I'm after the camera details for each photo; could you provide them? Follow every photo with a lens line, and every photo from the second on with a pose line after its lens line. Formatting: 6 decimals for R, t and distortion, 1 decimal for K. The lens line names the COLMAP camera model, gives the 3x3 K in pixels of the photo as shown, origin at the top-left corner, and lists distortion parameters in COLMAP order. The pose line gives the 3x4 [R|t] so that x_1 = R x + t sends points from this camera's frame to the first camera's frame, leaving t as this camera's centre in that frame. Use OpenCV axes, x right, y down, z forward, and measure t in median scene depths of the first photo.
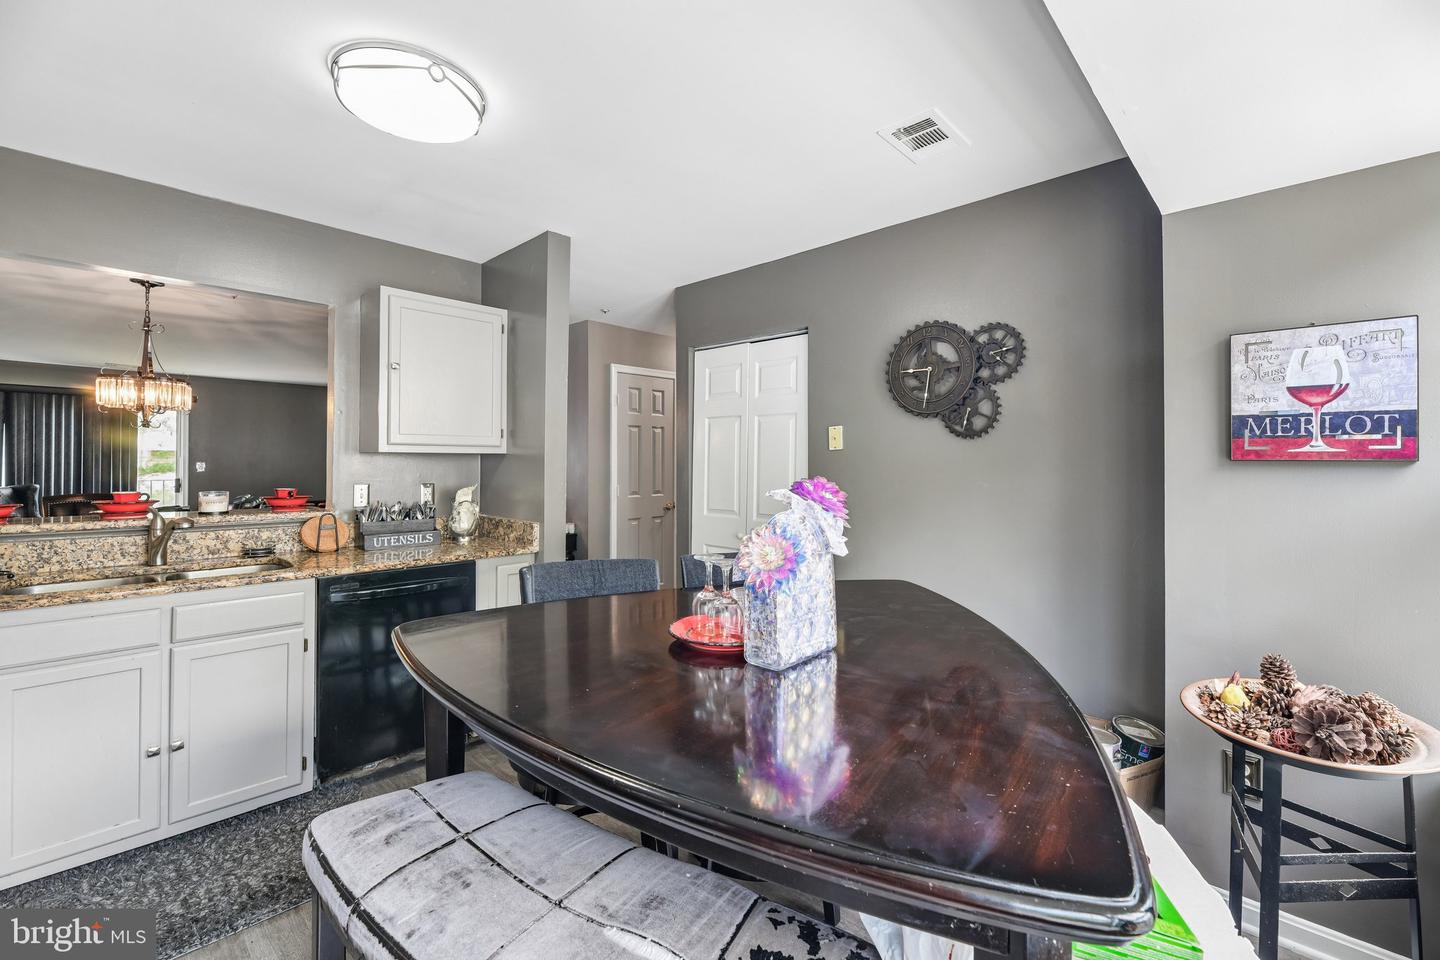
lens RADIAL K [[598.5, 0, 719.0], [0, 598.5, 461.4], [0, 0, 1]] dist [0.000175, -0.000099]
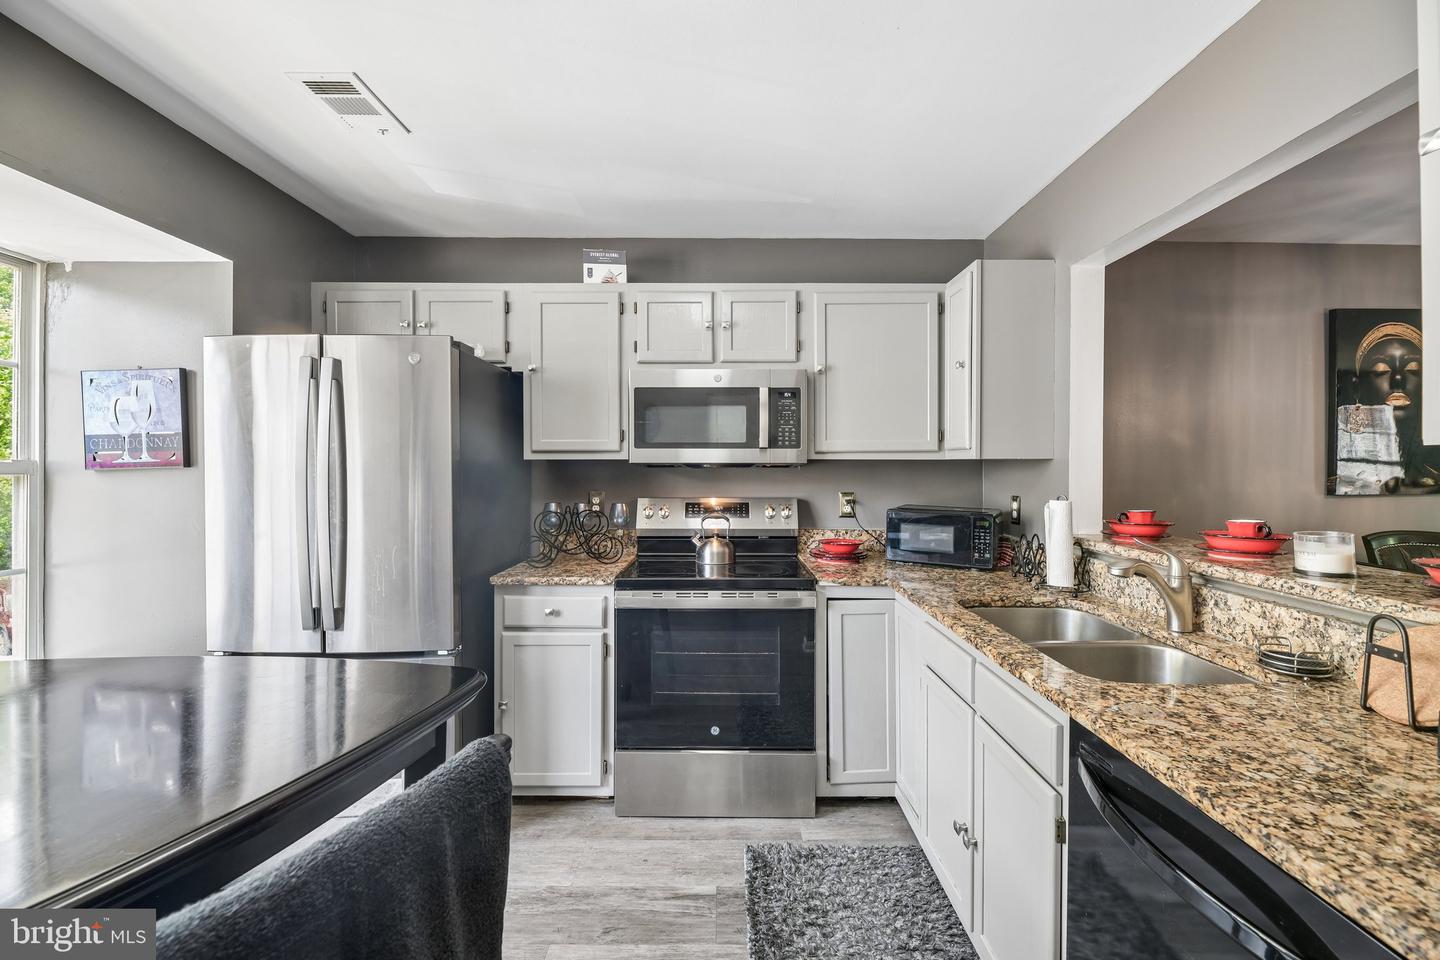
lens RADIAL K [[585.8, 0, 724.3], [0, 585.8, 472.0], [0, 0, 1]] dist [-0.000404, -0.005070]
pose [[-0.716710, -0.004093, -0.697359, -0.112098], [-0.005594, 0.999984, -0.000120, 0.000004], [0.697349, 0.003815, -0.716722, 1.016612]]
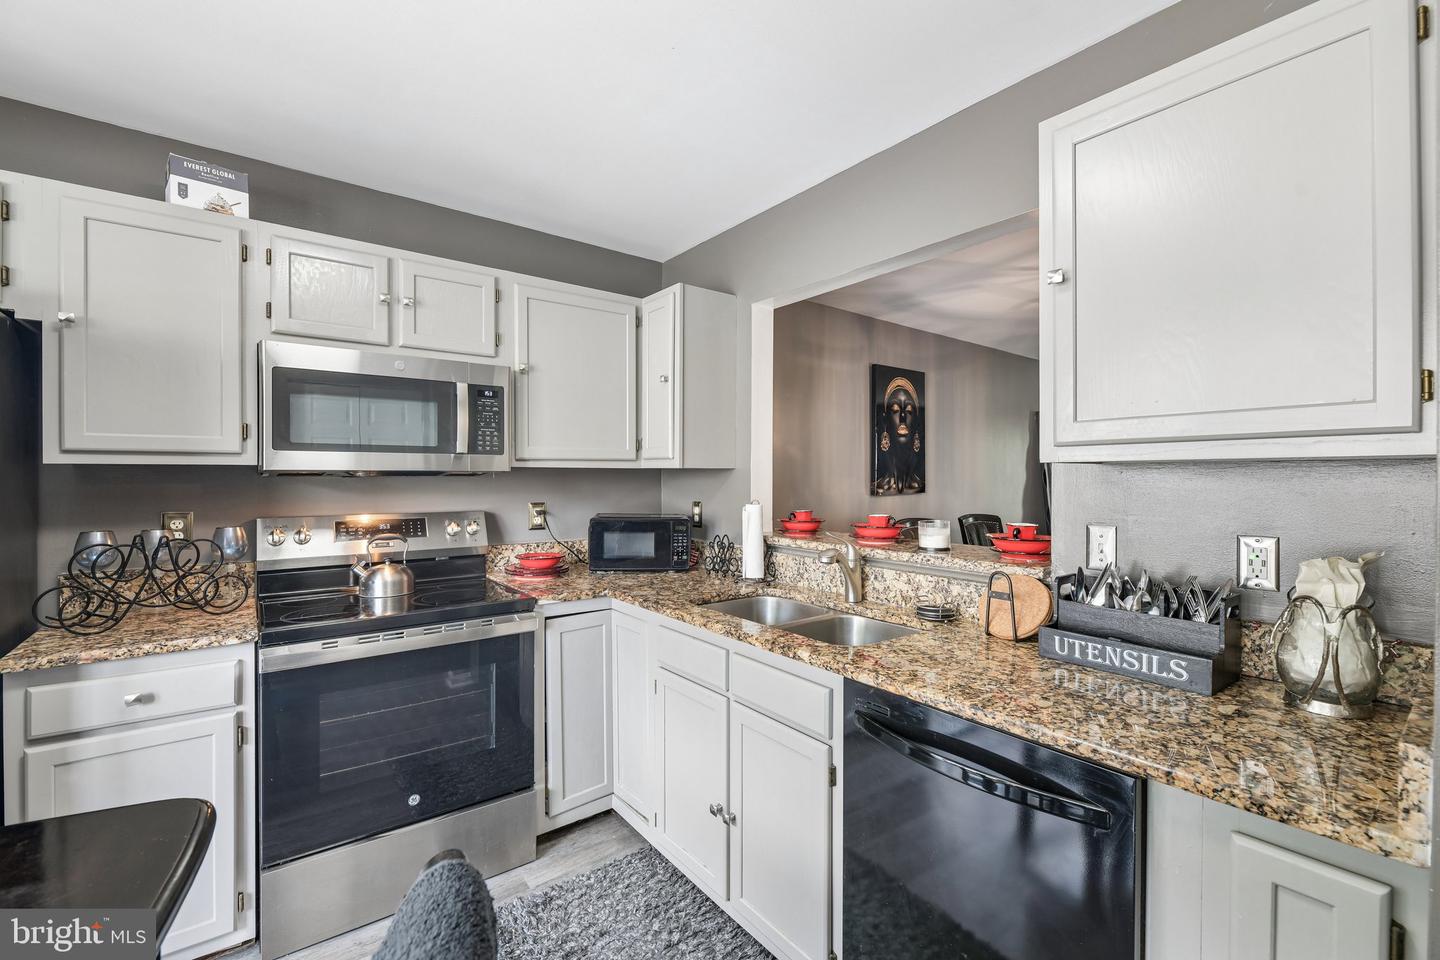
lens RADIAL K [[607.9, 0, 720.0], [0, 607.9, 480.0], [0, 0, 1]] dist [-0.003644, -0.000989]
pose [[-0.144567, -0.002790, -0.989491, -0.037815], [0.000878, 0.999995, -0.002948, 0.000285], [0.989495, -0.001295, -0.144564, 0.856518]]
